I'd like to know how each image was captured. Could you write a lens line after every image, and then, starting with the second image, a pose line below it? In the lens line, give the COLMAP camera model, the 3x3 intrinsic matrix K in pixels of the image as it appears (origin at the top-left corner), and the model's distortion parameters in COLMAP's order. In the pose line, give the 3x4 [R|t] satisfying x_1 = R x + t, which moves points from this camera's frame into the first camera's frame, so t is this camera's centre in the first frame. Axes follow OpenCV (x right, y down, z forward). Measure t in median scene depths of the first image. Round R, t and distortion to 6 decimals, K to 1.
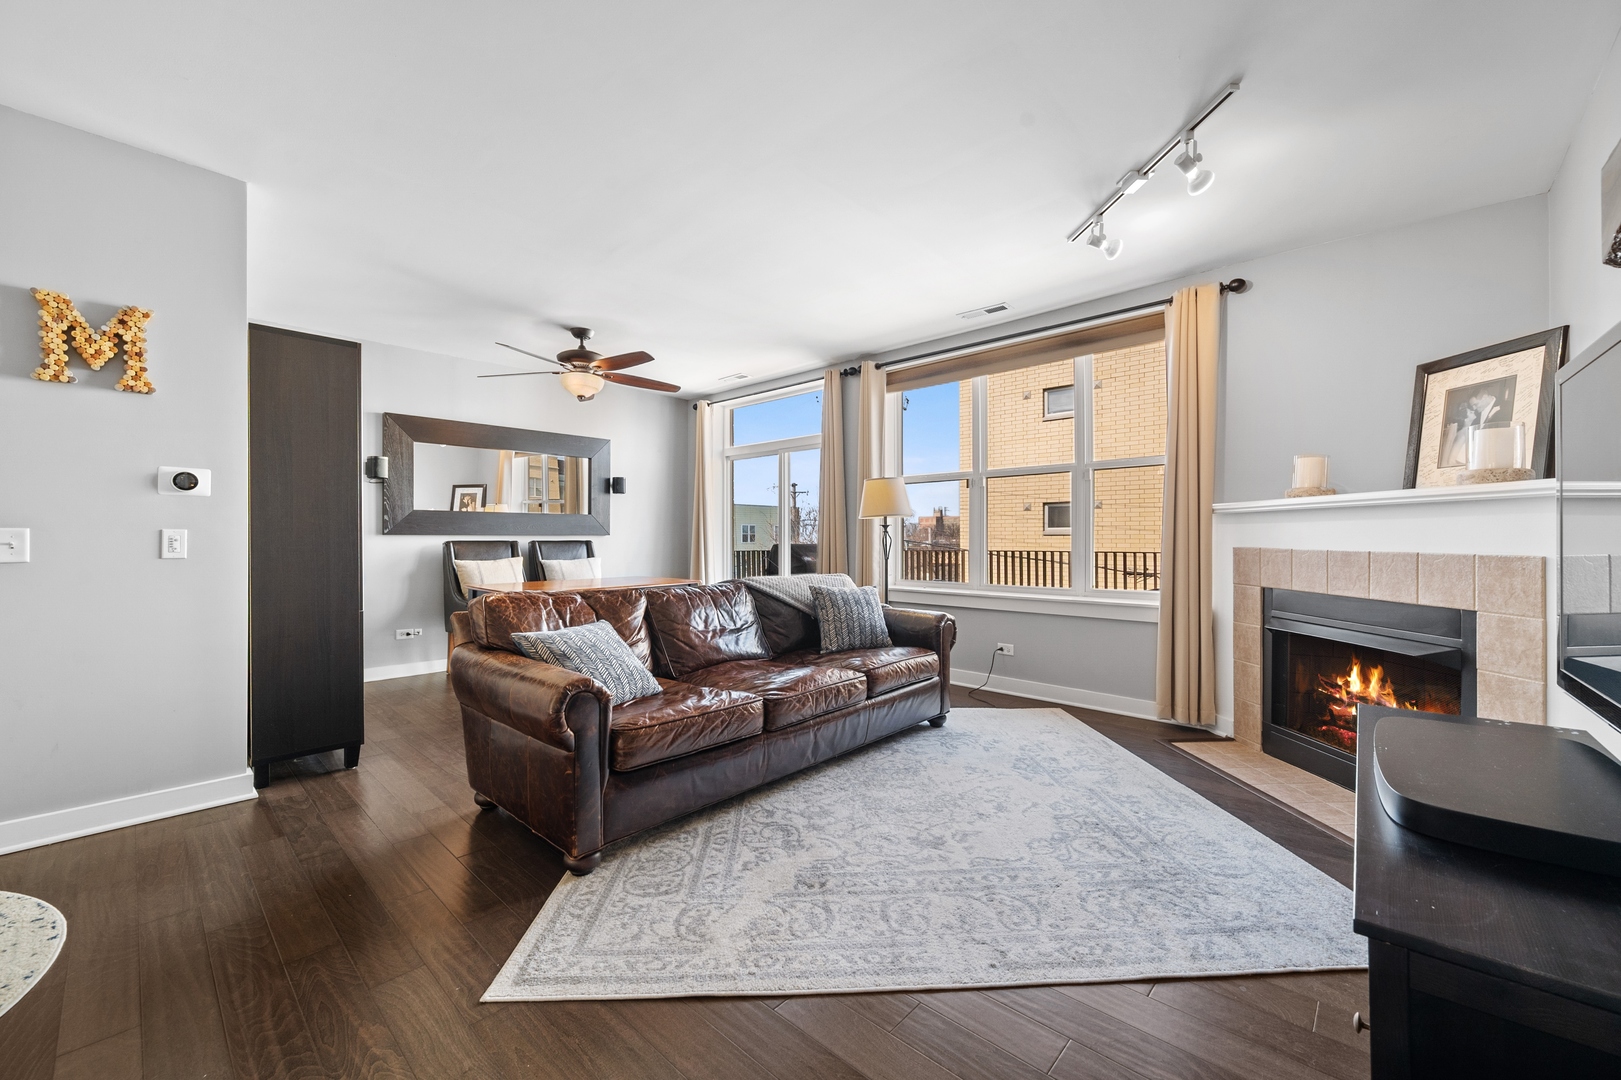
lens RADIAL K [[642.8, 0, 812.3], [0, 642.8, 532.8], [0, 0, 1]] dist [0.003443, 0.000486]
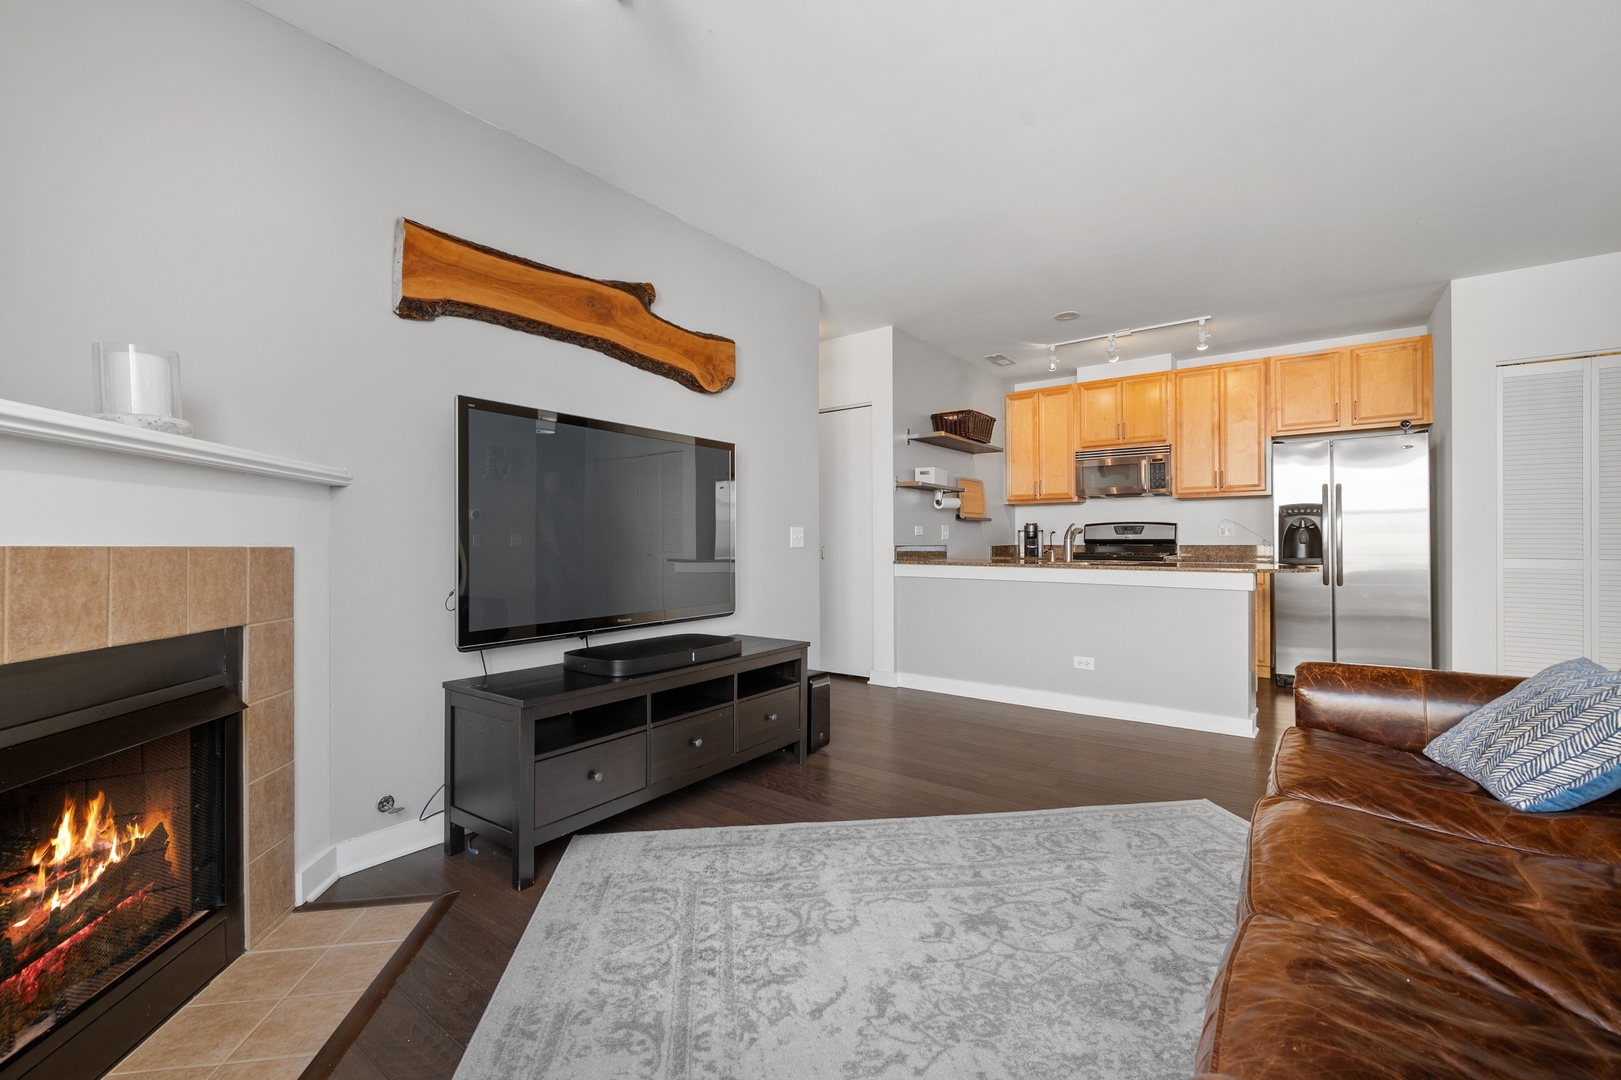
lens RADIAL K [[659.9, 0, 823.2], [0, 659.9, 549.4], [0, 0, 1]] dist [-0.024093, -0.001882]
pose [[-0.995598, 0.005036, -0.093591, 0.201394], [0.004825, 0.999985, 0.002474, 0.017559], [0.093602, 0.002011, -0.995608, 0.825727]]
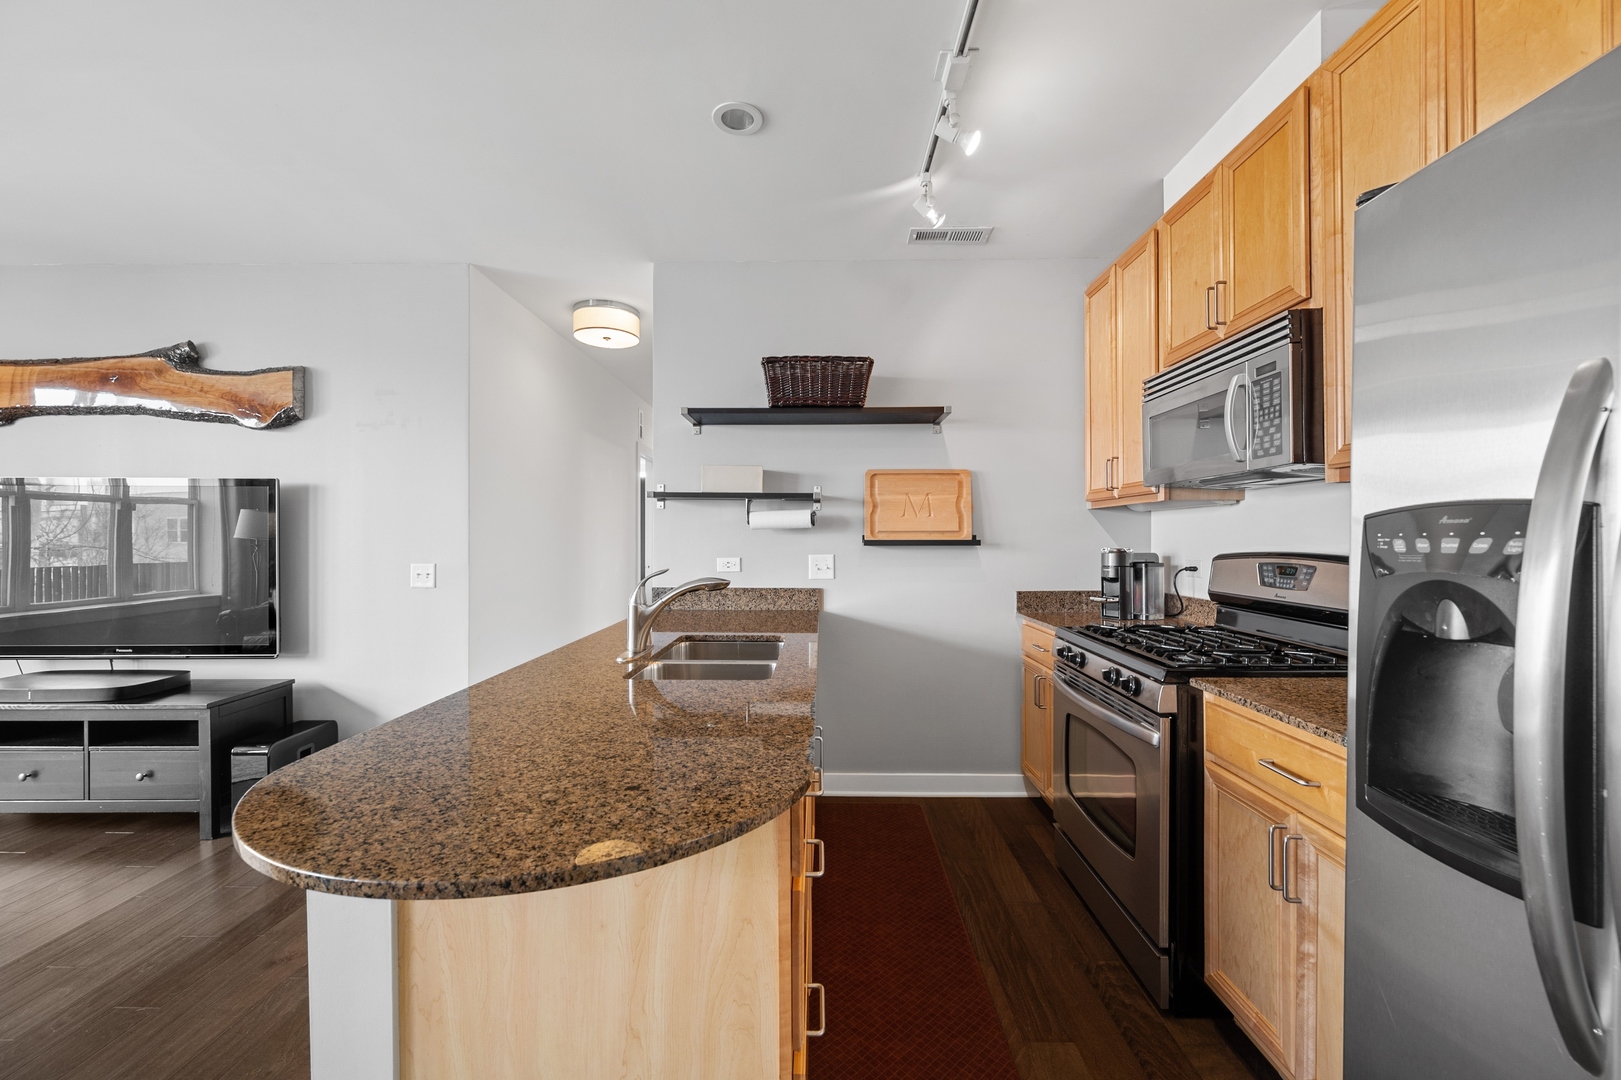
lens RADIAL K [[642.8, 0, 804.7], [0, 642.8, 543.3], [0, 0, 1]] dist [0.003443, 0.000486]
pose [[-0.667709, -0.006199, 0.744396, -0.592490], [-0.008749, 0.999962, 0.000480, -0.031827], [-0.744371, -0.006193, -0.667738, 0.172707]]
